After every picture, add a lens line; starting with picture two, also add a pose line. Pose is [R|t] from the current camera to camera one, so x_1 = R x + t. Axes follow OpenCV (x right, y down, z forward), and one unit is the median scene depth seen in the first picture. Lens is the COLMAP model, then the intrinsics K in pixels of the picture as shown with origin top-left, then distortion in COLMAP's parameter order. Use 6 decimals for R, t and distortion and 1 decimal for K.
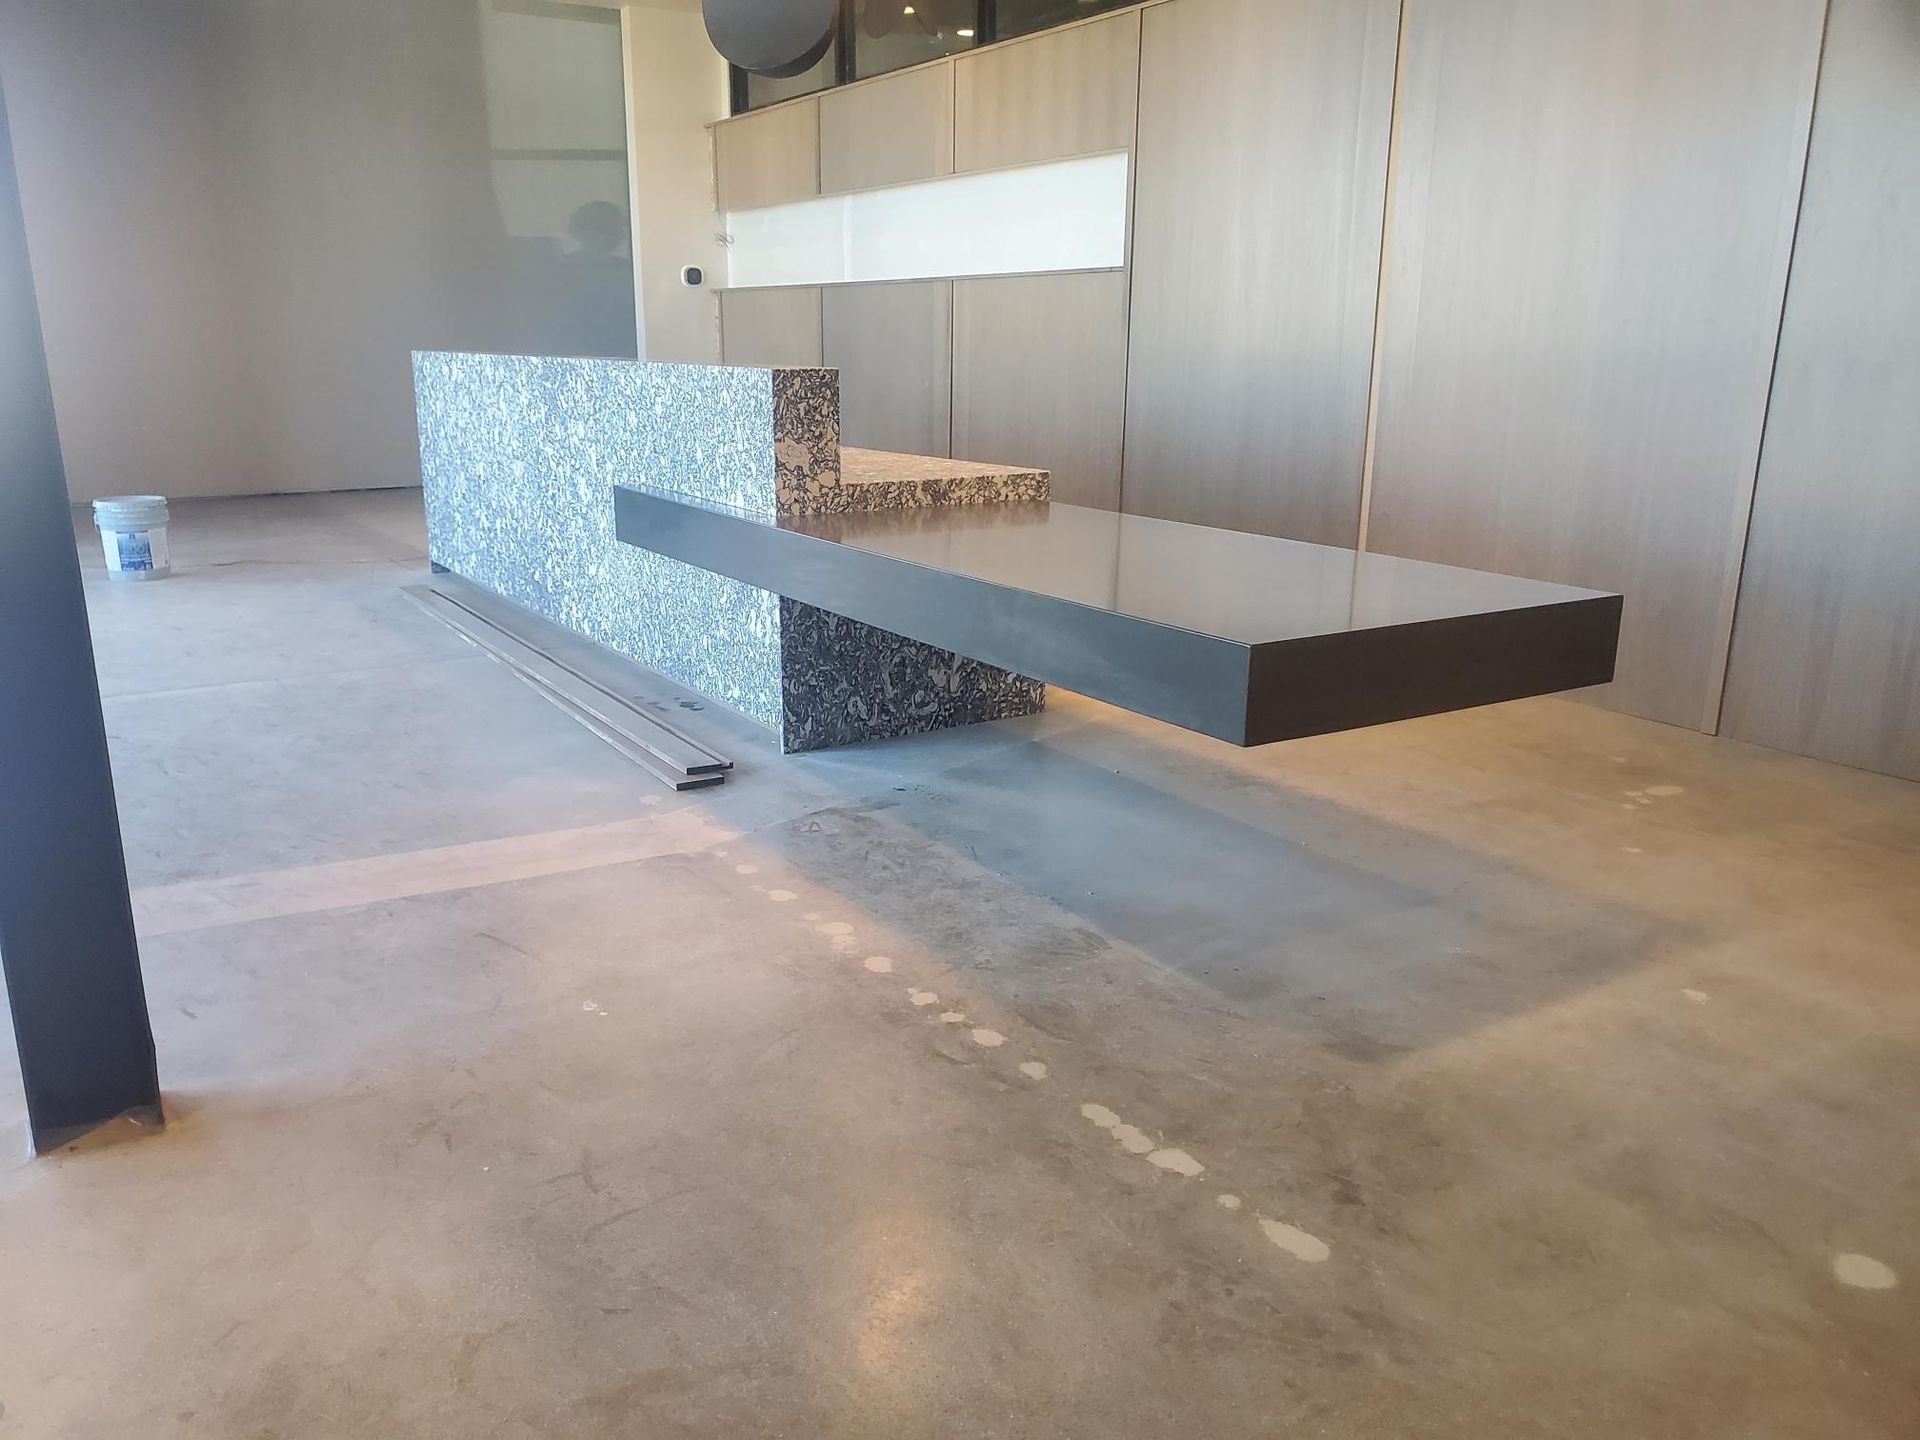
lens RADIAL K [[1486.4, 0, 959.3], [0, 1486.4, 732.4], [0, 0, 1]] dist [0.005615, -0.012640]
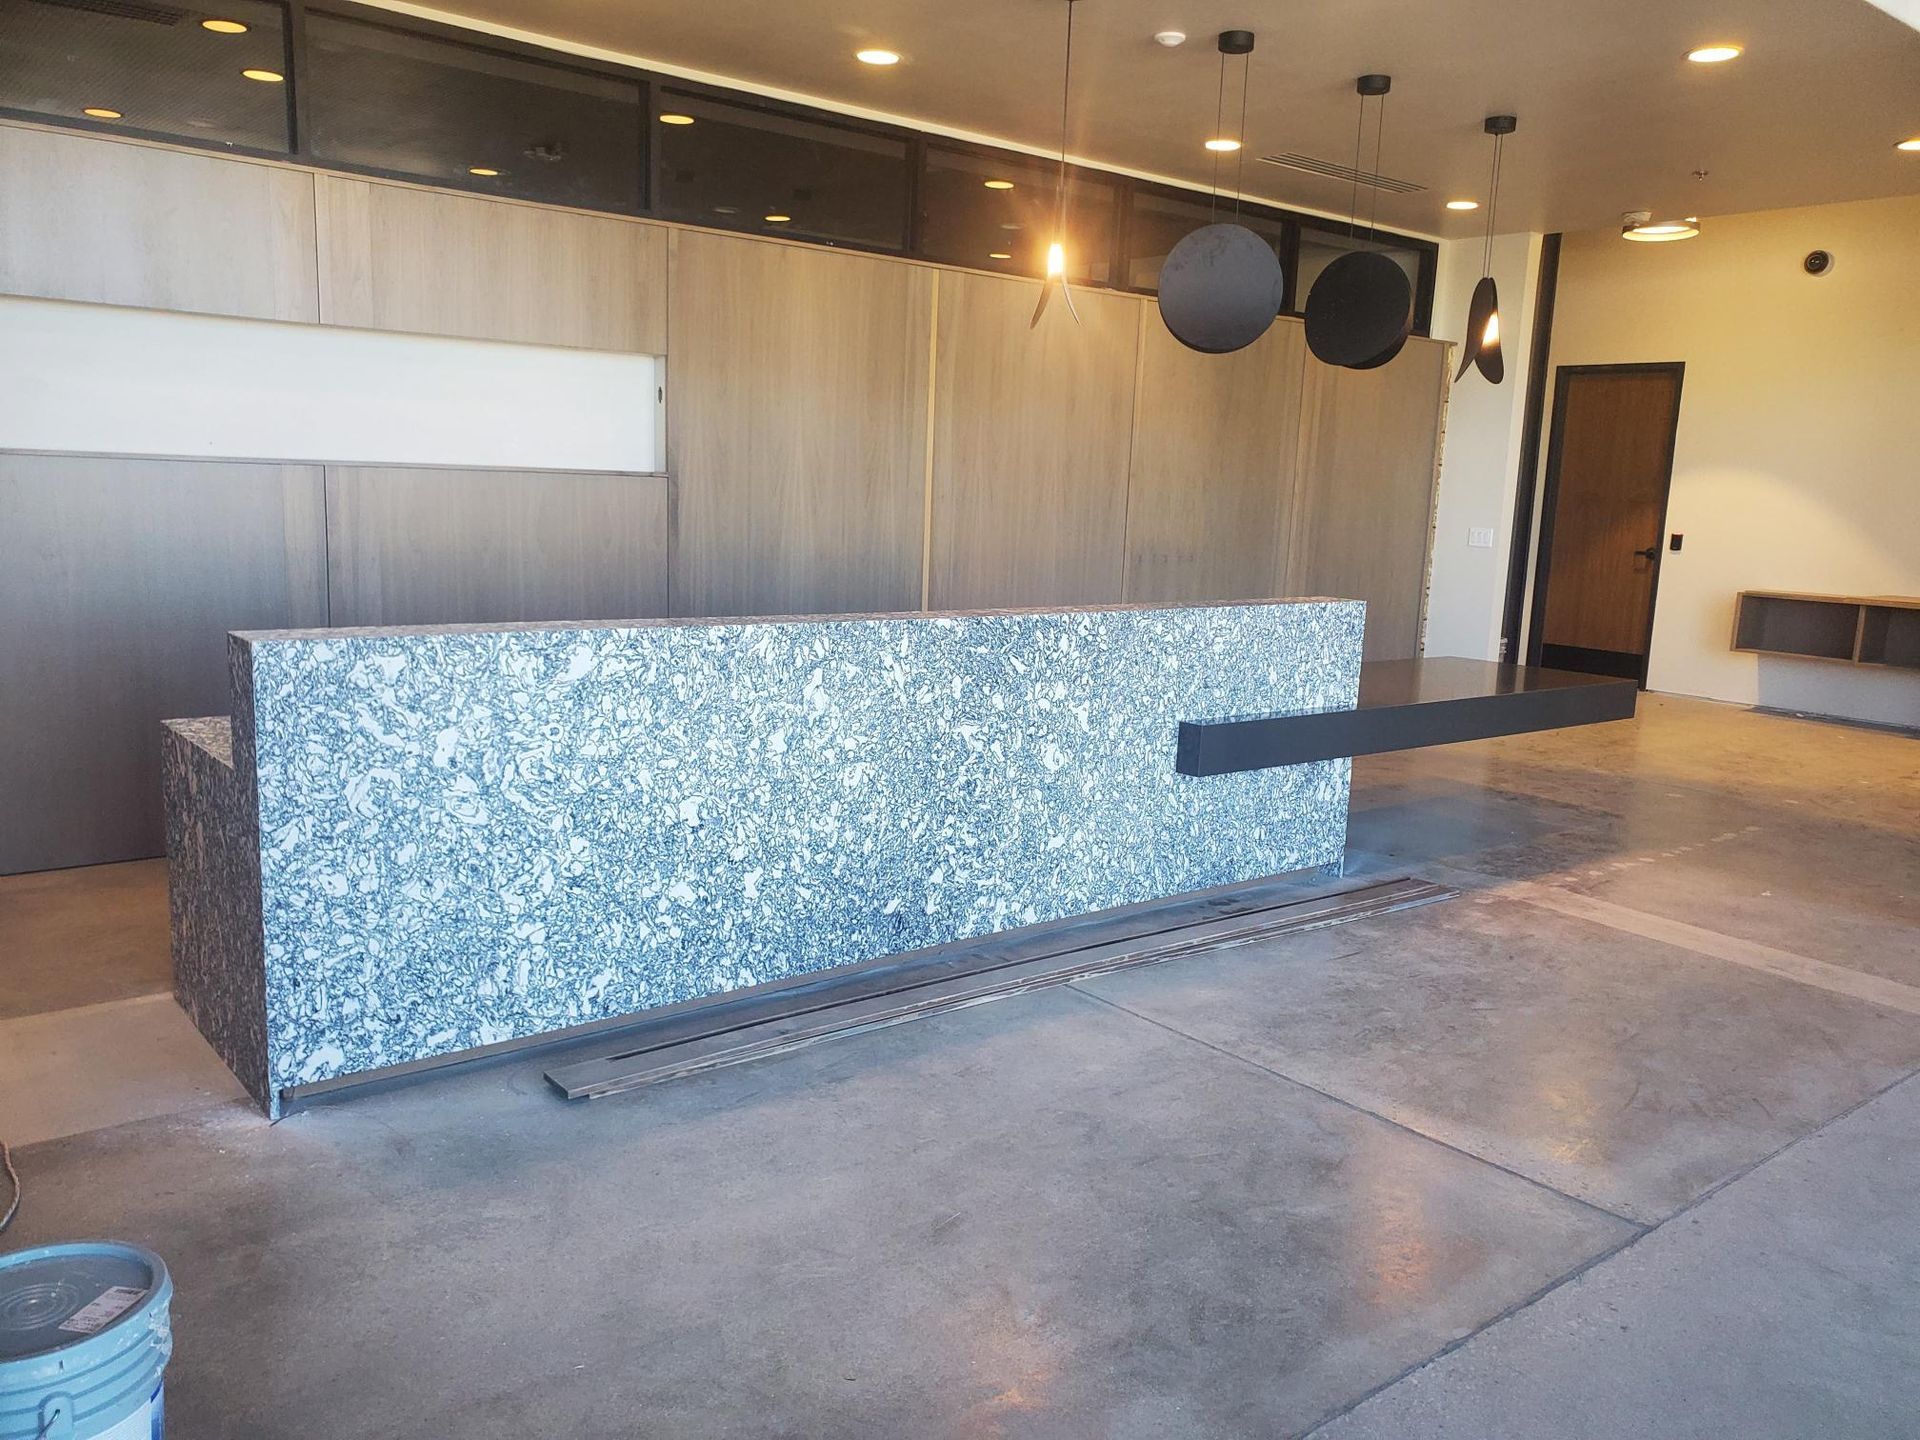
lens RADIAL K [[1486.4, 0, 957.7], [0, 1486.4, 719.4], [0, 0, 1]] dist [0.005615, -0.012640]
pose [[-0.081516, -0.175928, 0.981022, -1.362286], [0.223446, 0.956017, 0.190011, -0.447346], [-0.971302, 0.234695, -0.038620, 1.327141]]
